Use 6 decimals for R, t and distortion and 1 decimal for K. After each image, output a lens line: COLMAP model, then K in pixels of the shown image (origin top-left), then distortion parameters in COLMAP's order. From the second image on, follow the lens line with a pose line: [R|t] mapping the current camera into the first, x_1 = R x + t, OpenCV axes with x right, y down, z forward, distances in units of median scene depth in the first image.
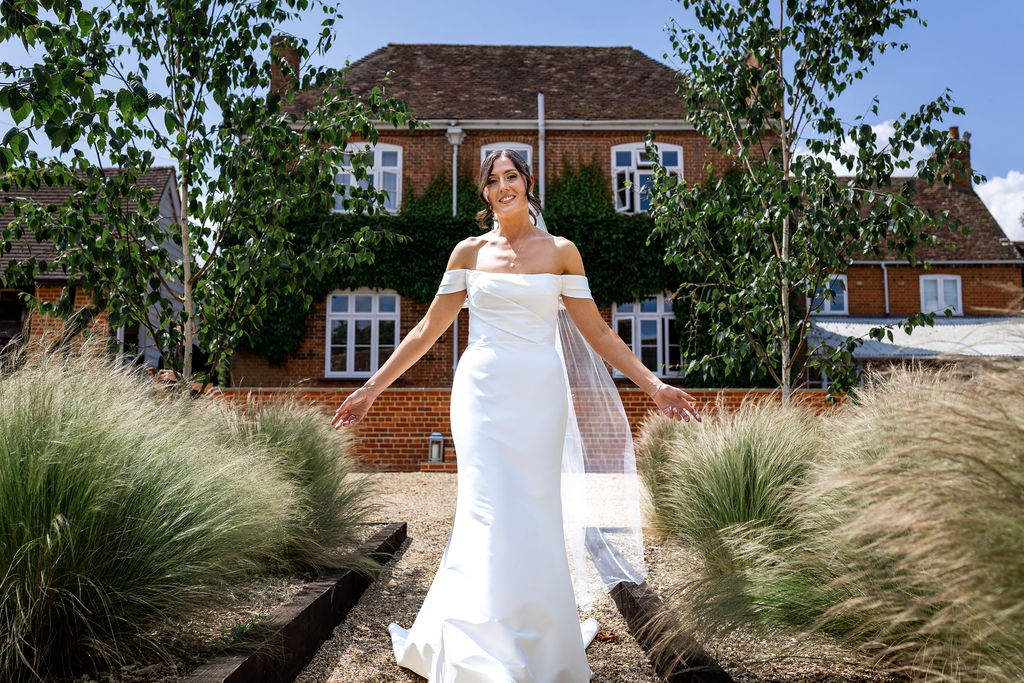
lens RADIAL K [[1026.9, 0, 512.0], [0, 1026.9, 344.4], [0, 0, 1]] dist [0.012528, 0.000000]
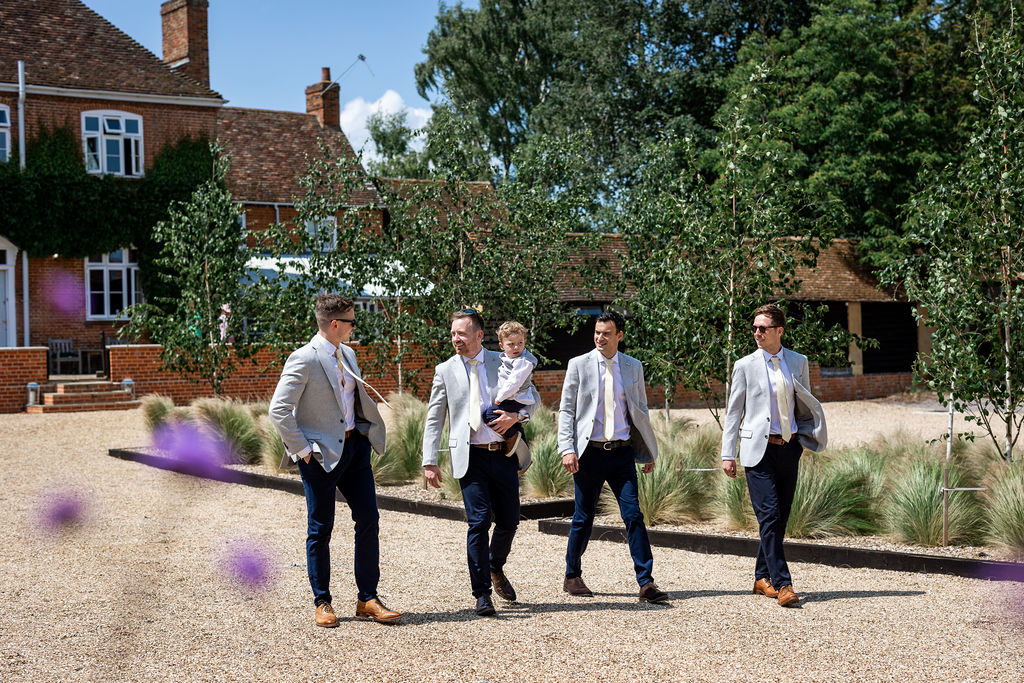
lens RADIAL K [[1486.9, 0, 511.9], [0, 1486.9, 343.5], [0, 0, 1]] dist [0.042354, 0.000000]
pose [[0.824309, -0.015062, 0.565939, -0.439669], [-0.044860, 0.994765, 0.091815, -0.113010], [-0.564360, -0.101072, 0.819318, -0.615373]]
